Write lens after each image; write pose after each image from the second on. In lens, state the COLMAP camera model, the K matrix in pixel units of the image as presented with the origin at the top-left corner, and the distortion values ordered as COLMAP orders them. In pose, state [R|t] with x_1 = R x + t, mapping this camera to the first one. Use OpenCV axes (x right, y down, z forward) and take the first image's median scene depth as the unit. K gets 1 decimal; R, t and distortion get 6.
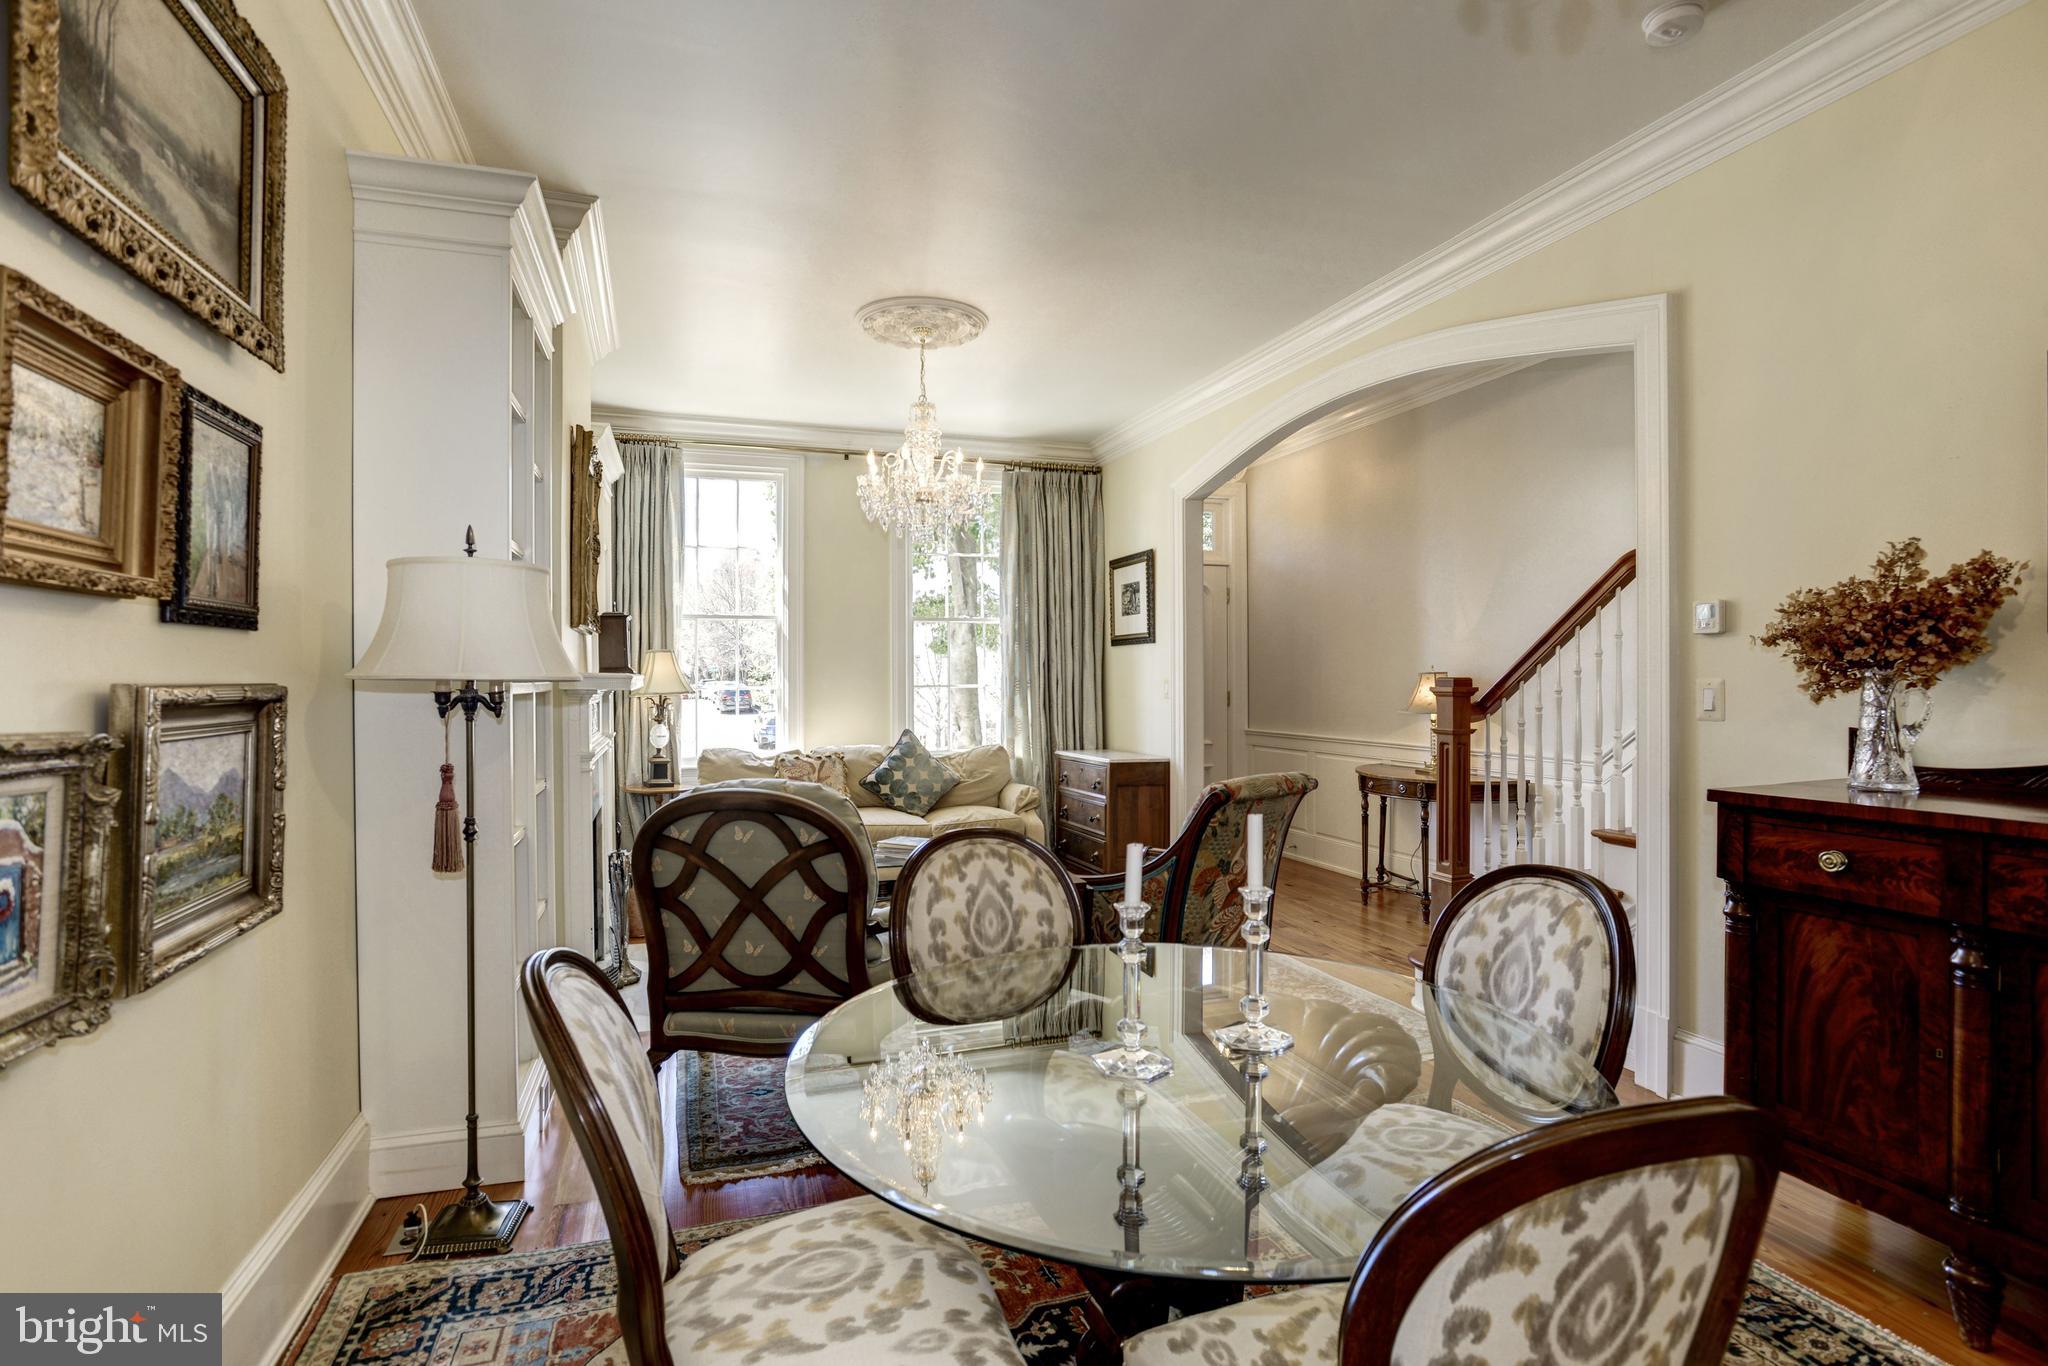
lens RADIAL K [[988.5, 0, 1028.6], [0, 988.5, 674.6], [0, 0, 1]] dist [-0.039177, 0.006898]
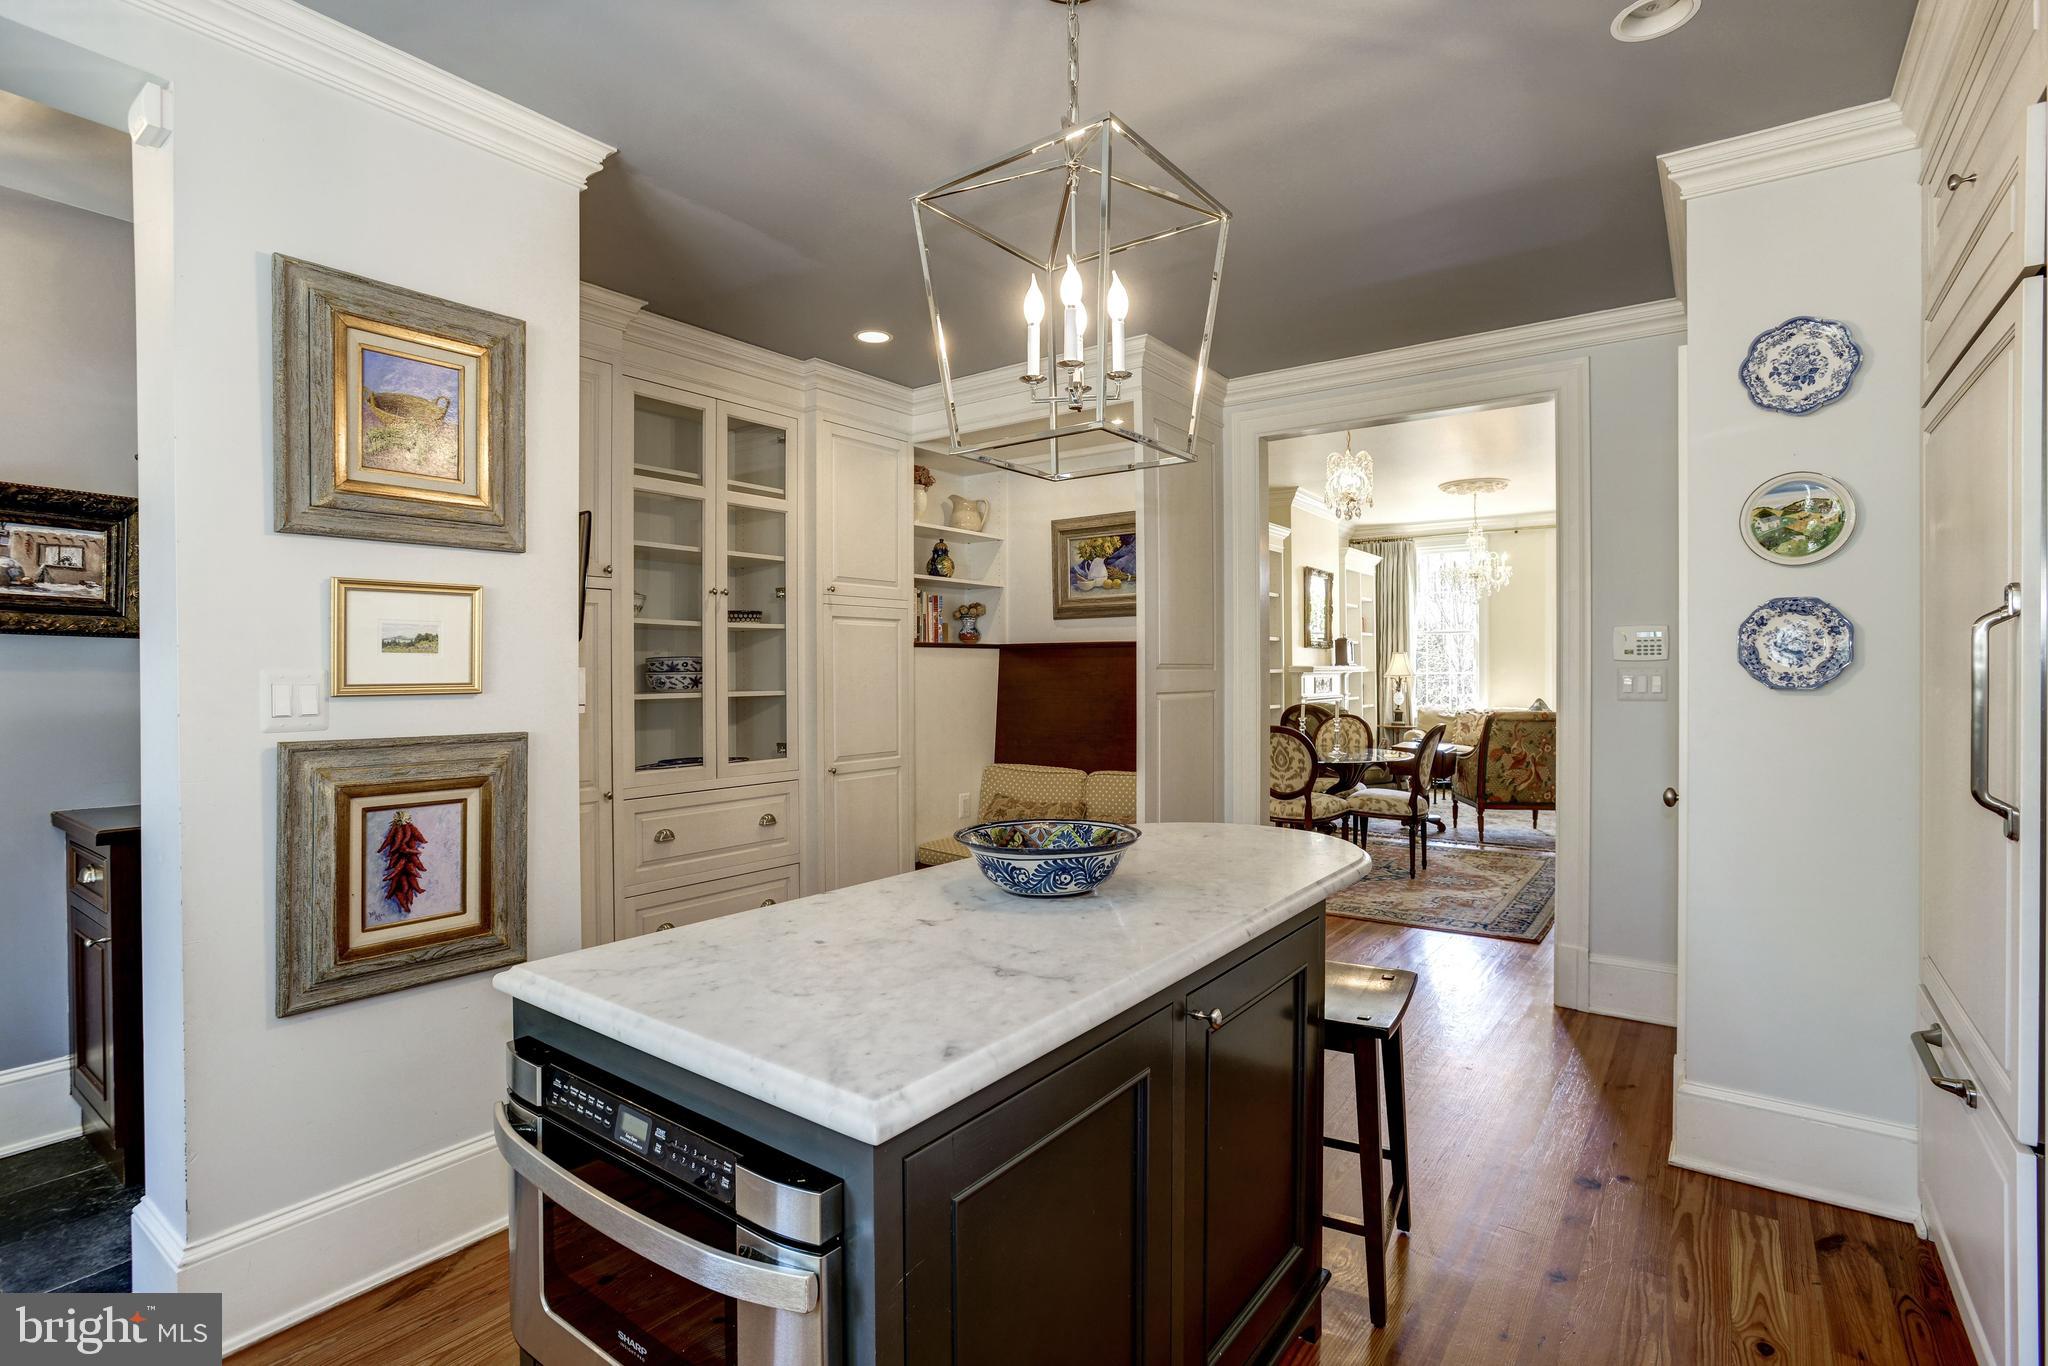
lens RADIAL K [[988.5, 0, 1015.1], [0, 988.5, 678.1], [0, 0, 1]] dist [-0.039177, 0.006898]
pose [[0.559857, 0.005777, -0.828569, 0.770072], [0.008583, 0.999882, 0.012770, -0.005834], [0.828545, -0.014261, 0.559742, -0.657127]]
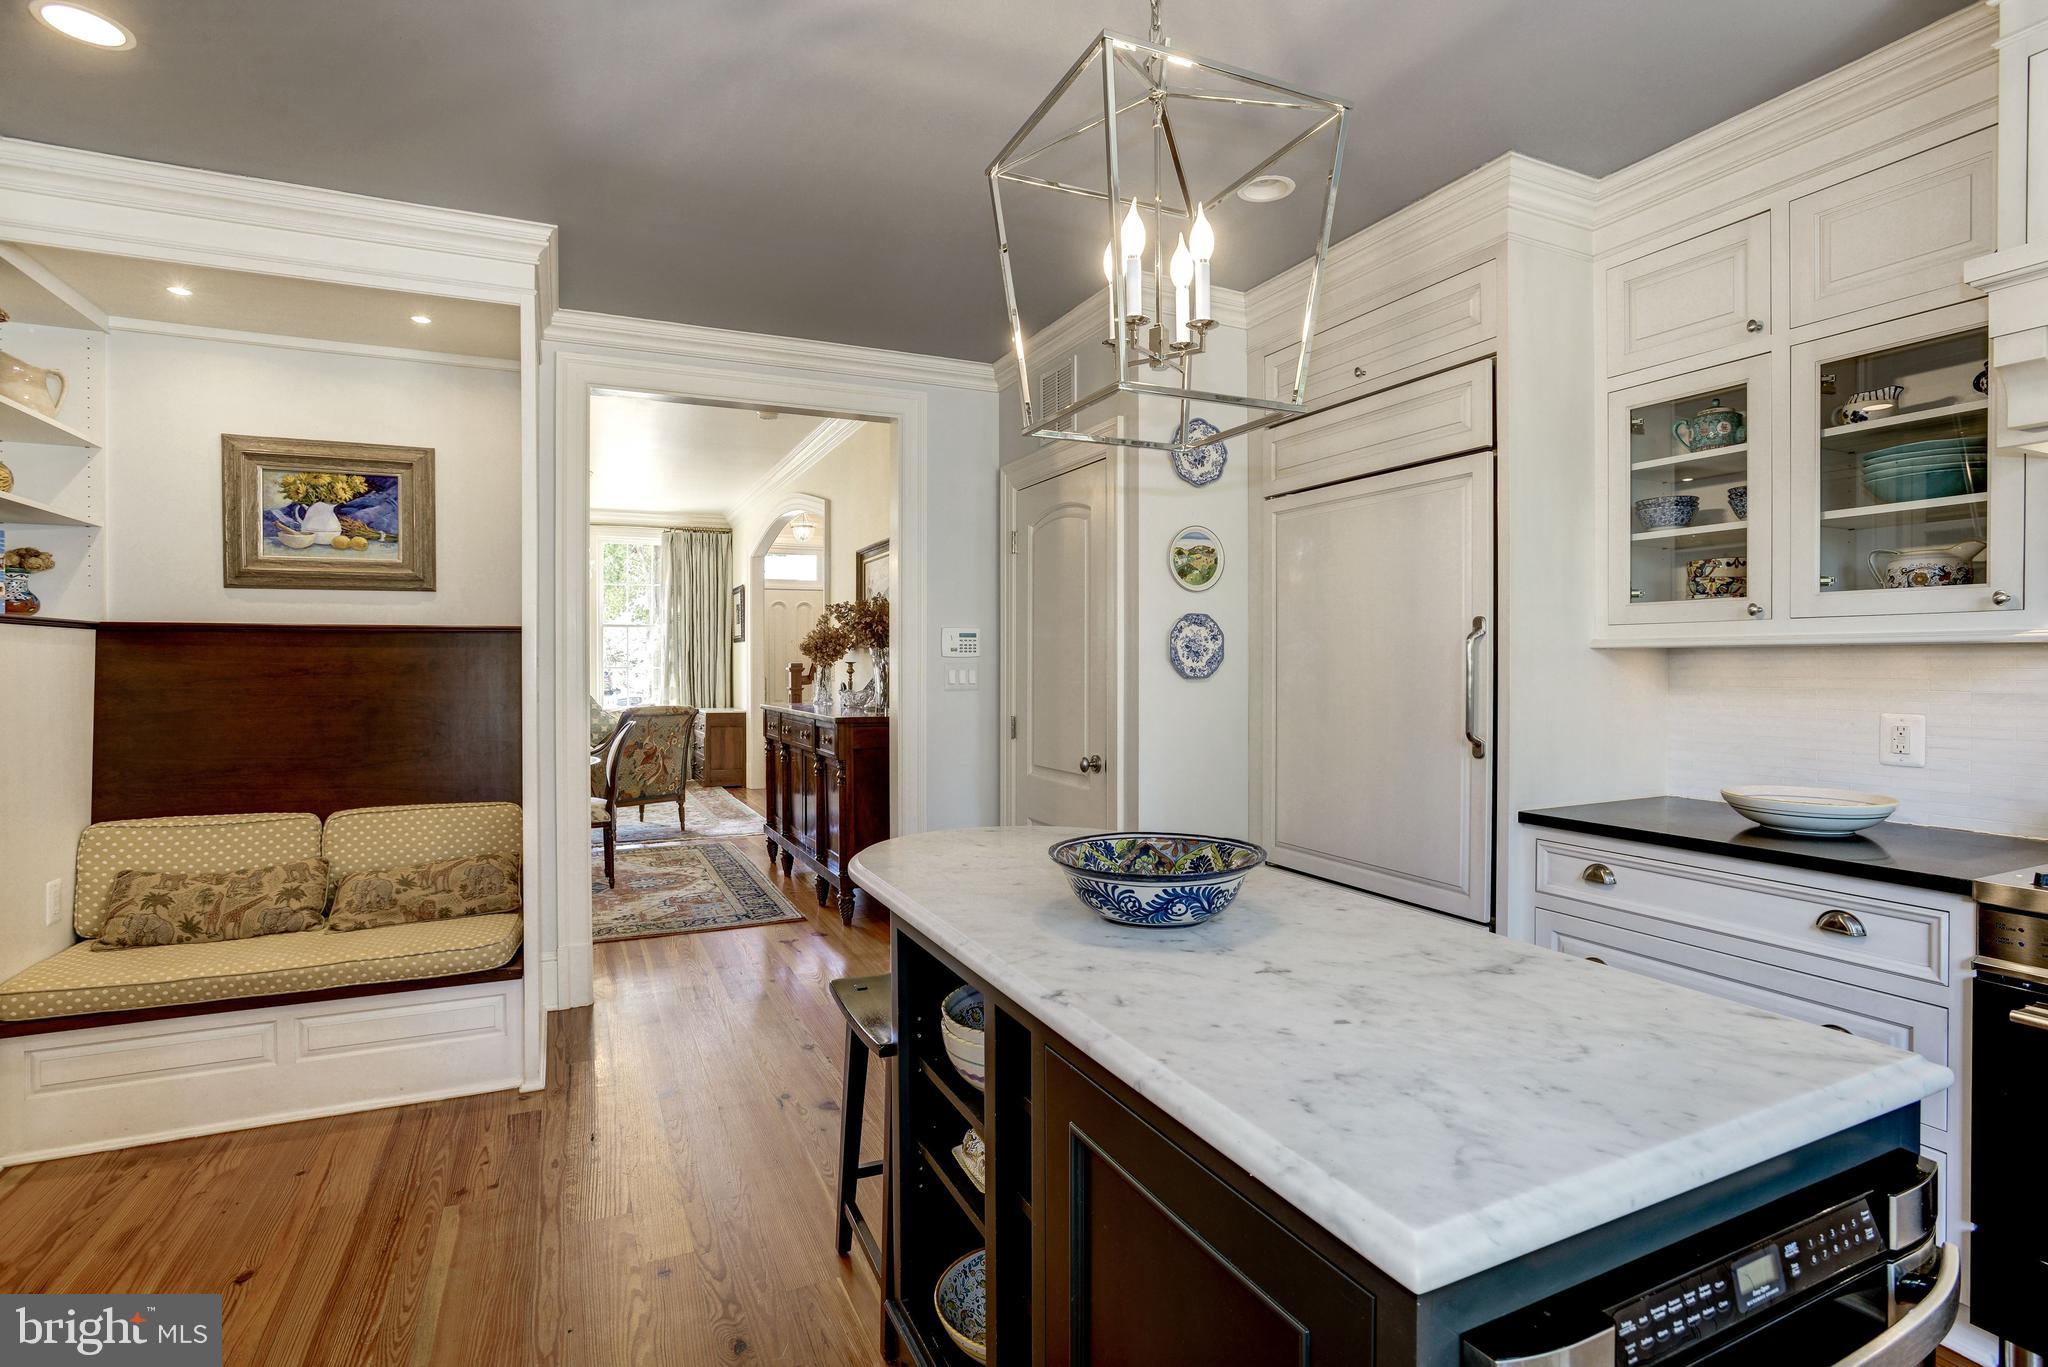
lens RADIAL K [[988.3, 0, 1028.9], [0, 988.3, 669.4], [0, 0, 1]] dist [-0.042700, 0.010055]
pose [[0.994530, -0.002299, 0.104427, 0.458758], [0.001065, 0.999929, 0.011870, -0.005306], [-0.104447, -0.011693, 0.994462, -0.736938]]
